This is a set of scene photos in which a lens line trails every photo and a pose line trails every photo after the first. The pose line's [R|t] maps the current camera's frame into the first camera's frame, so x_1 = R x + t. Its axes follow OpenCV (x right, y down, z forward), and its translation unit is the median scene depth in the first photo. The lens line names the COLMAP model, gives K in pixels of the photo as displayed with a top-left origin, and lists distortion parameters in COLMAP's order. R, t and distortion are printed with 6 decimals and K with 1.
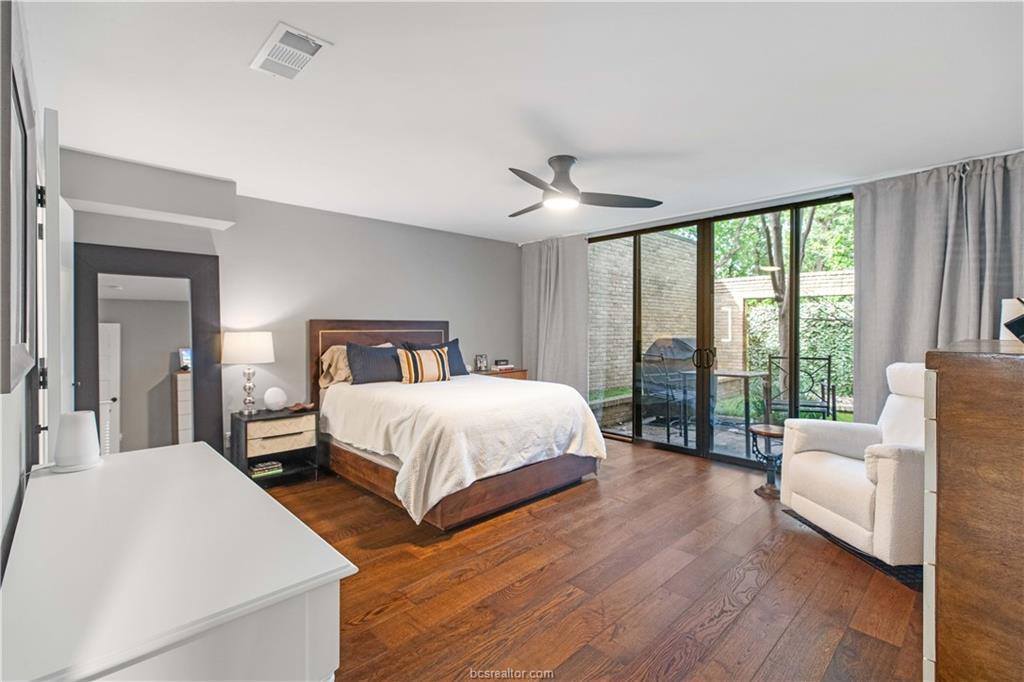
lens RADIAL K [[464.8, 0, 505.3], [0, 464.8, 332.5], [0, 0, 1]] dist [0.009493, -0.001863]
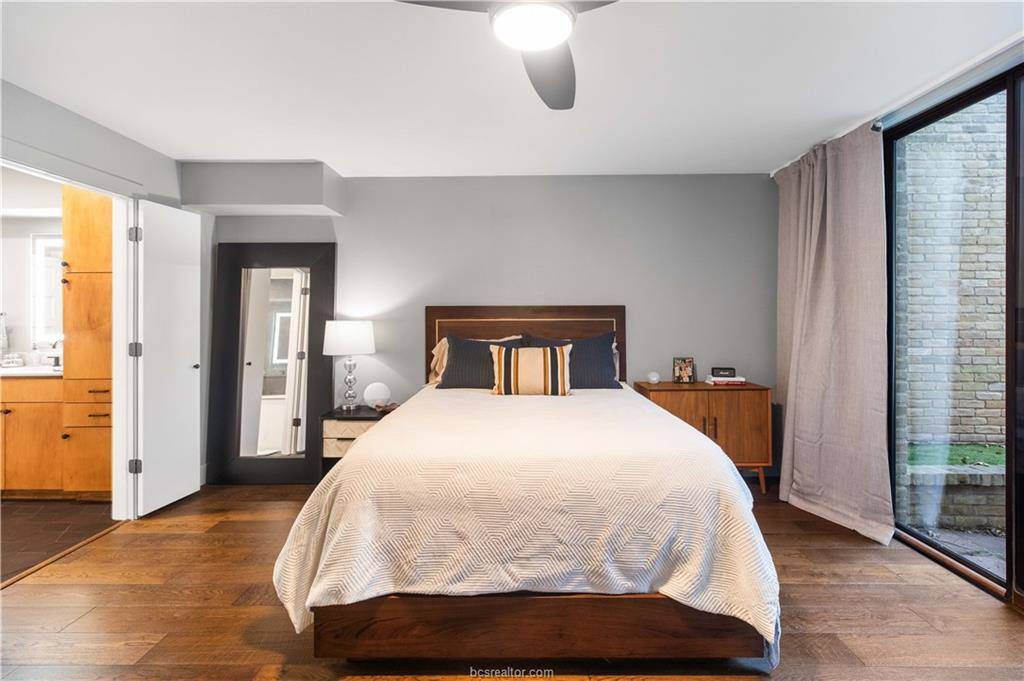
lens RADIAL K [[464.8, 0, 518.1], [0, 464.8, 319.1], [0, 0, 1]] dist [0.009493, -0.001863]
pose [[0.720955, 0.001699, -0.692980, 0.340505], [-0.004171, 0.999990, -0.001888, -0.003999], [0.692970, 0.004252, 0.720954, 0.564973]]
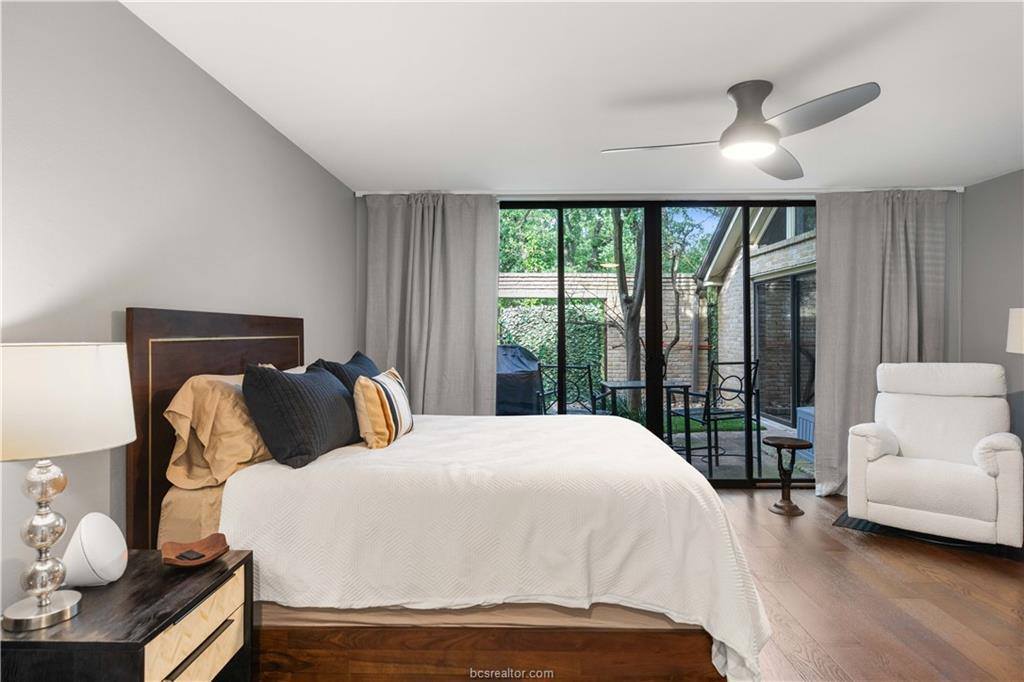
lens RADIAL K [[587.7, 0, 506.5], [0, 587.7, 345.6], [0, 0, 1]] dist [-0.006223, 0.000367]
pose [[0.712324, -0.015942, 0.701670, -0.602799], [0.006011, 0.999844, 0.016613, -0.005305], [-0.701825, -0.007616, 0.712309, 0.524861]]
